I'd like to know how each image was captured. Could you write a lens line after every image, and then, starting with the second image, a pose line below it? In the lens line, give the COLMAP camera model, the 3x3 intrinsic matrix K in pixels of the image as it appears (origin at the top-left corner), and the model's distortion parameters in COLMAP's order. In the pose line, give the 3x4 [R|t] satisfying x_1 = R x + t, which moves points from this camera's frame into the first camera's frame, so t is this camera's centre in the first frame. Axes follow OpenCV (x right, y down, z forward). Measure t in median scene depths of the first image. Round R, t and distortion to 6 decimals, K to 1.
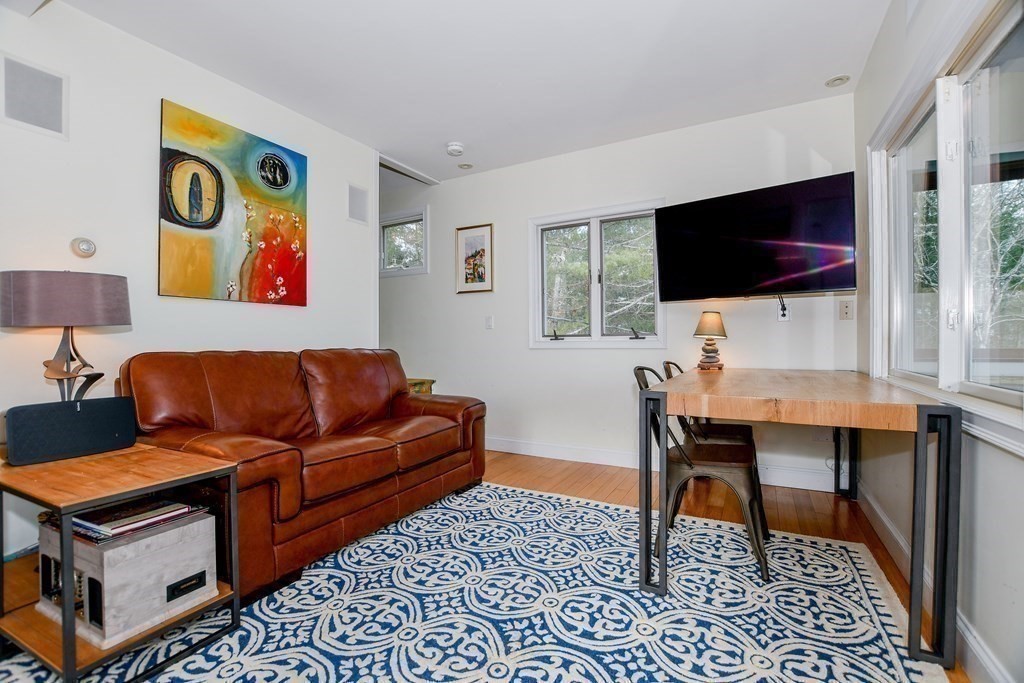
lens RADIAL K [[448.0, 0, 512.0], [0, 448.0, 341.5], [0, 0, 1]] dist [-0.036733, 0.006707]
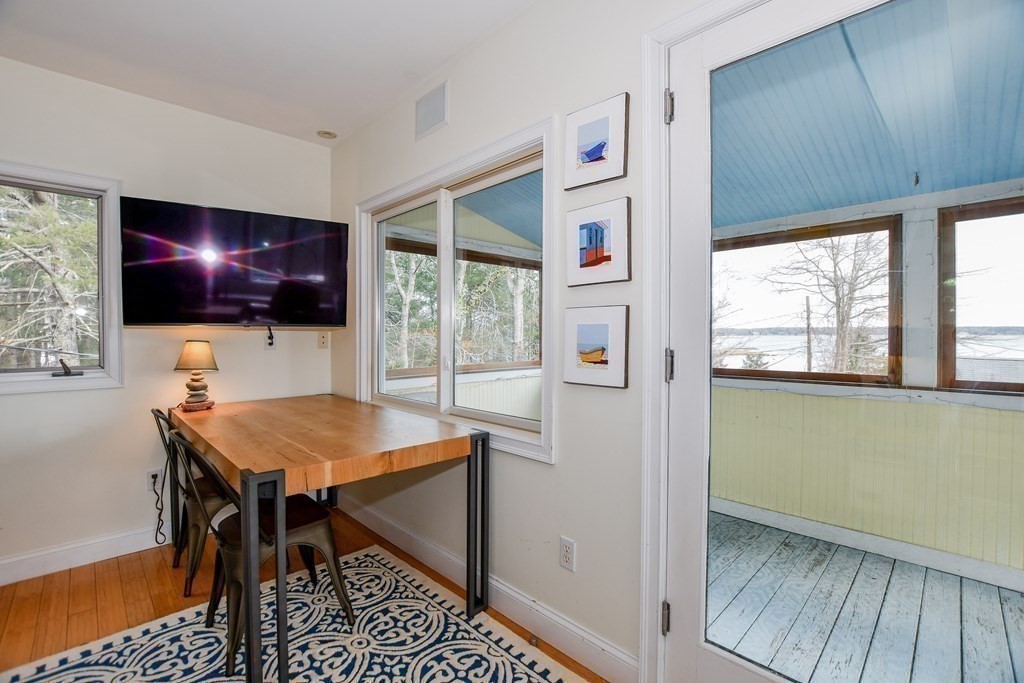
lens RADIAL K [[448.0, 0, 512.0], [0, 448.0, 341.5], [0, 0, 1]] dist [-0.036733, 0.006707]
pose [[0.311451, -0.008043, 0.950228, -0.283715], [0.009650, 0.999939, 0.005301, -0.118792], [-0.950213, 0.007519, 0.311510, 0.334546]]
